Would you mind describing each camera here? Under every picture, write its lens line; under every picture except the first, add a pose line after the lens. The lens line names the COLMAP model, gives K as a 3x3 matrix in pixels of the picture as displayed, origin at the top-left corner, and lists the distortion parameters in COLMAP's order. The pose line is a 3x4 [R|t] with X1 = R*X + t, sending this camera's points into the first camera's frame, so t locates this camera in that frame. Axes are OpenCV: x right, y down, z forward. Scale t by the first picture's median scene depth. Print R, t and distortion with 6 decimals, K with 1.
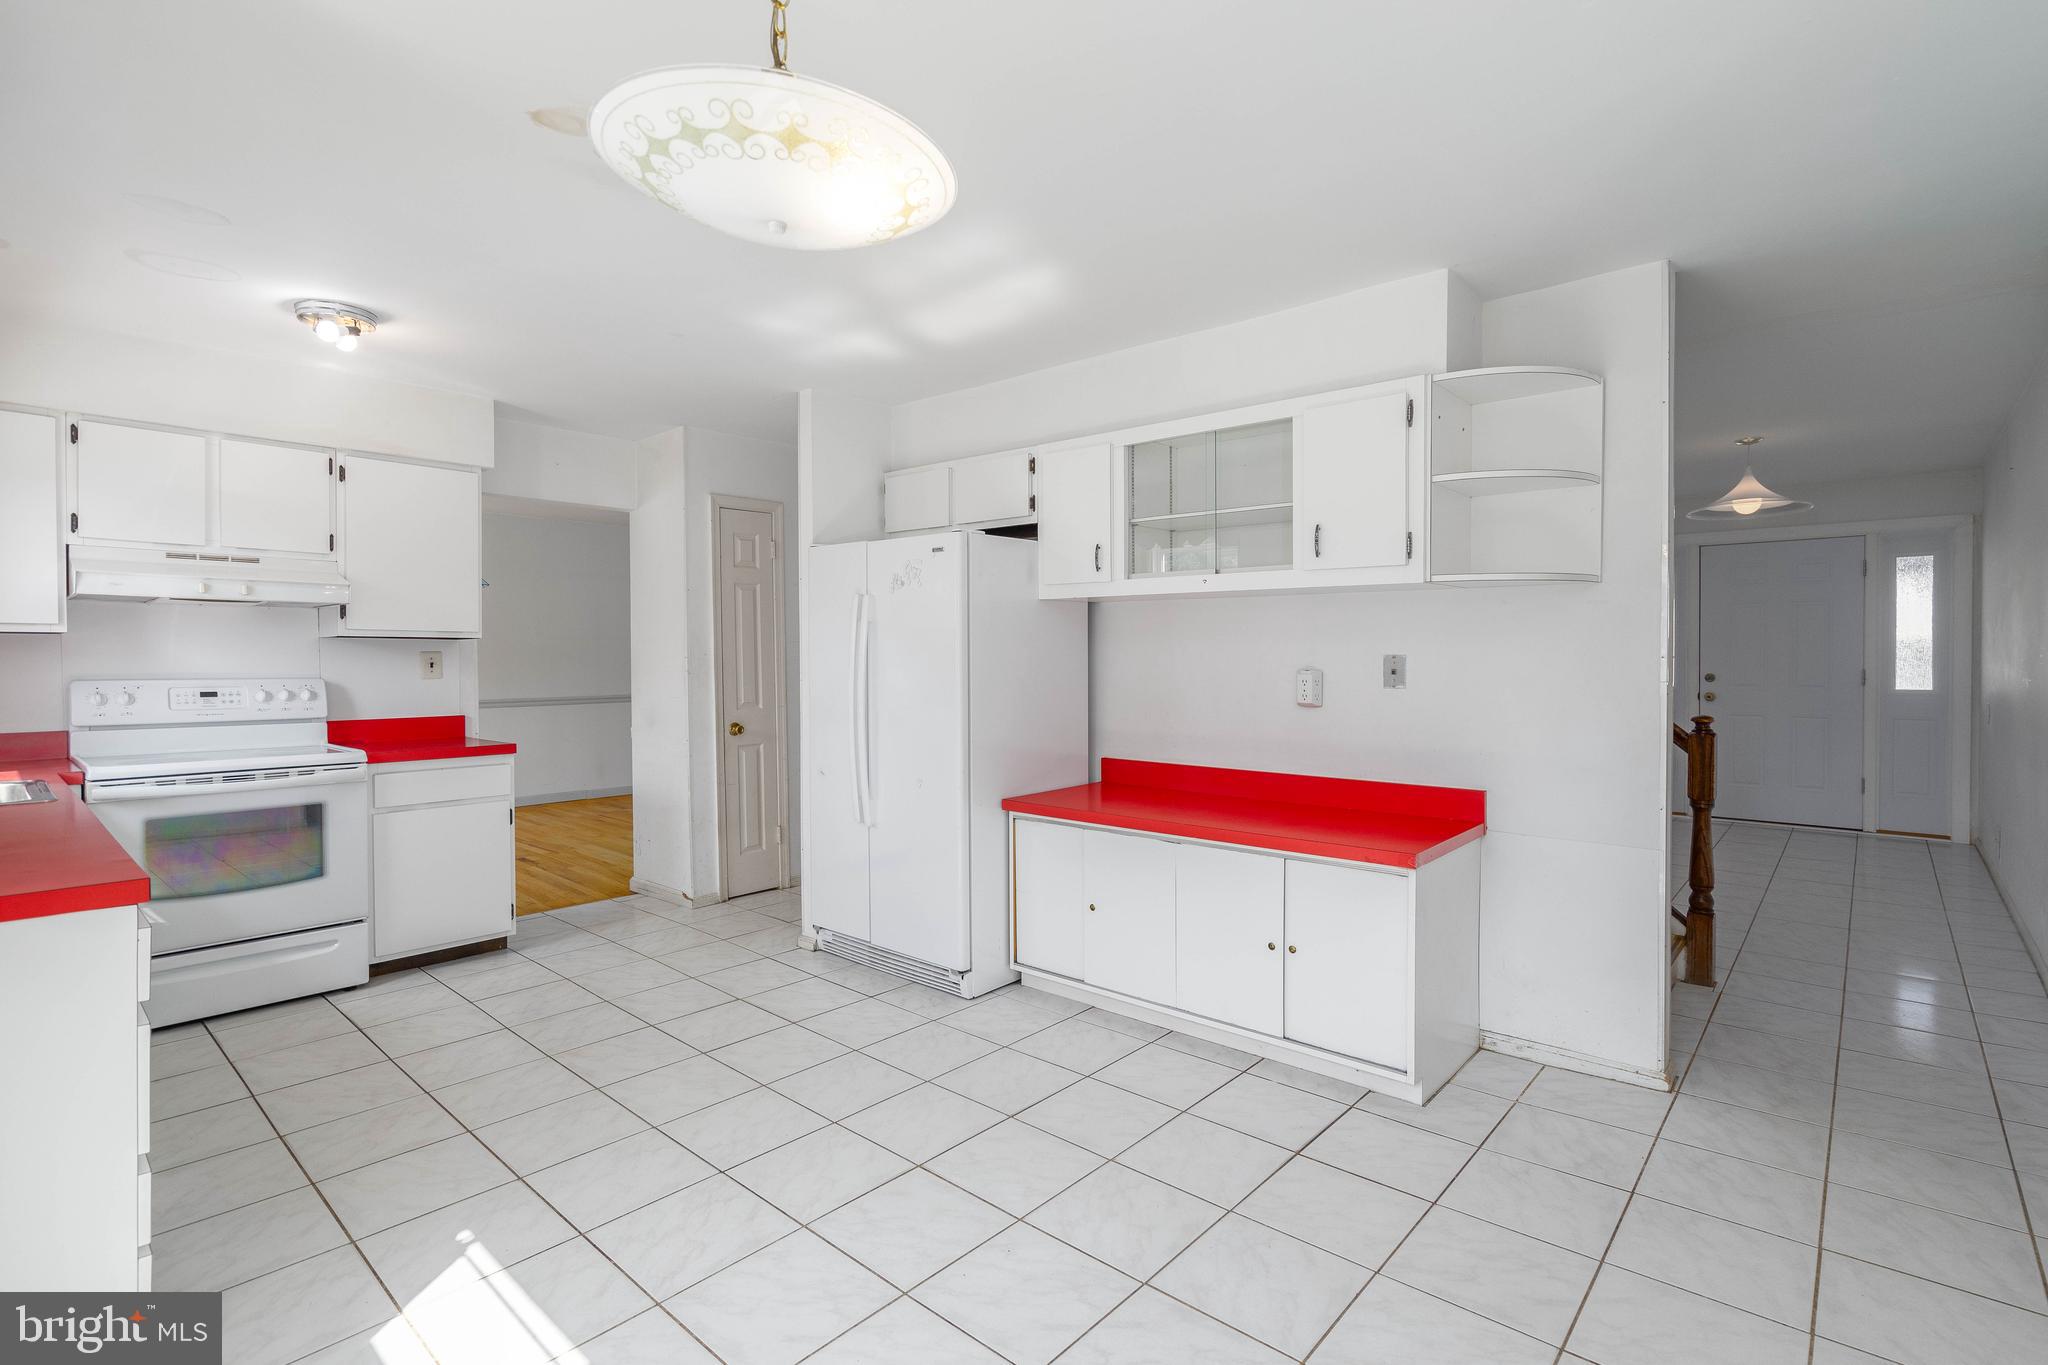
lens RADIAL K [[946.3, 0, 1033.0], [0, 946.3, 660.8], [0, 0, 1]] dist [-0.001044, 0.000093]
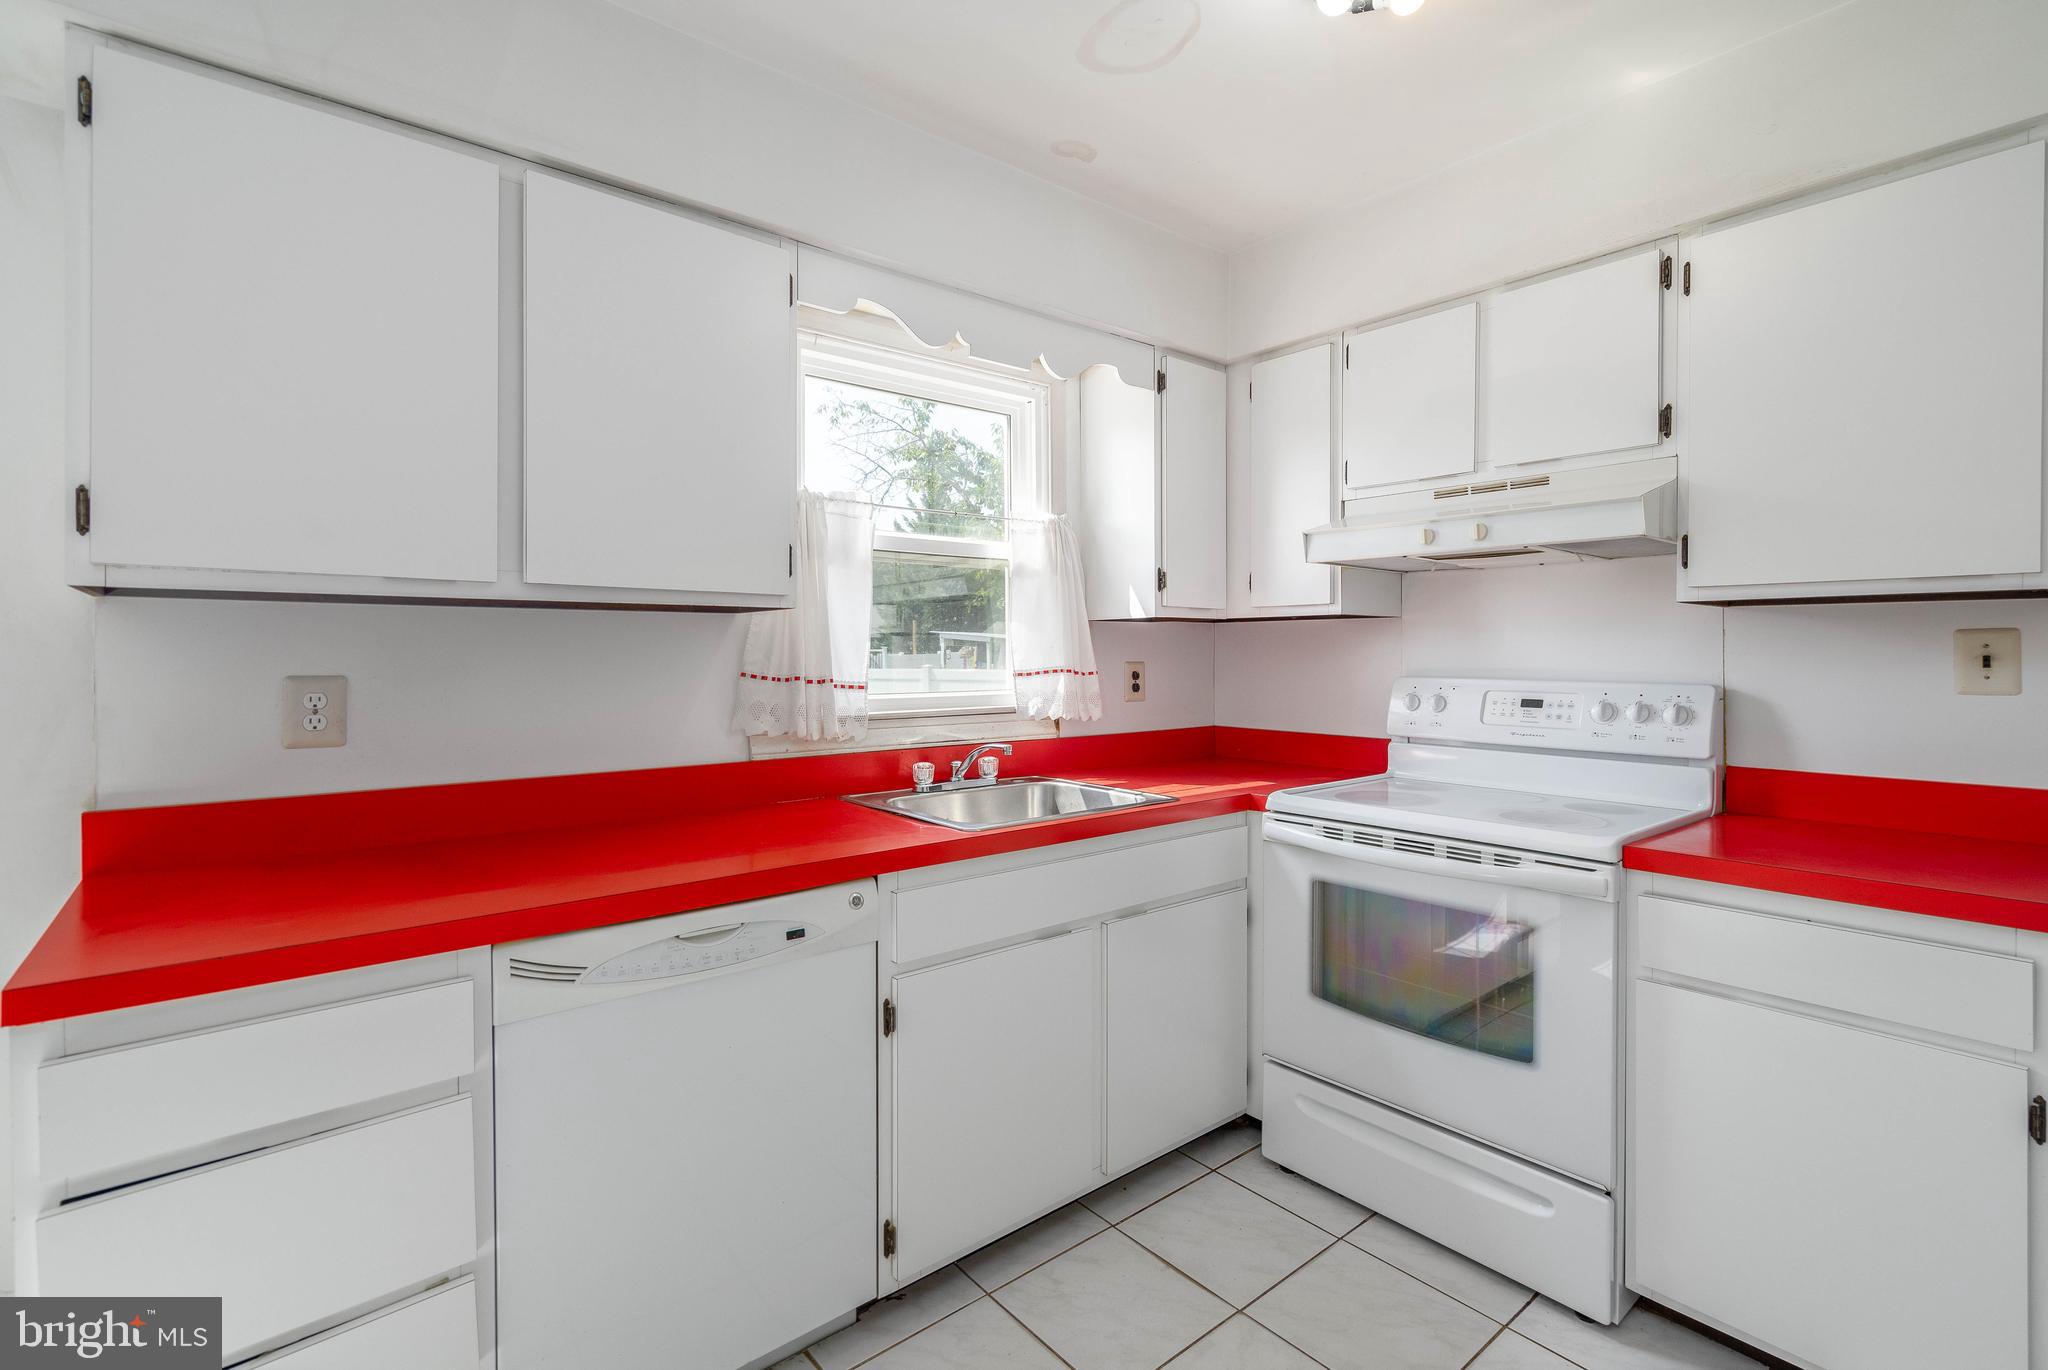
lens RADIAL K [[946.3, 0, 1033.0], [0, 946.3, 663.3], [0, 0, 1]] dist [-0.001044, 0.000093]
pose [[-0.149121, 0.012023, -0.988746, -0.185747], [-0.000365, 0.999925, 0.012214, 0.000618], [0.988819, 0.002182, -0.149105, 0.757753]]
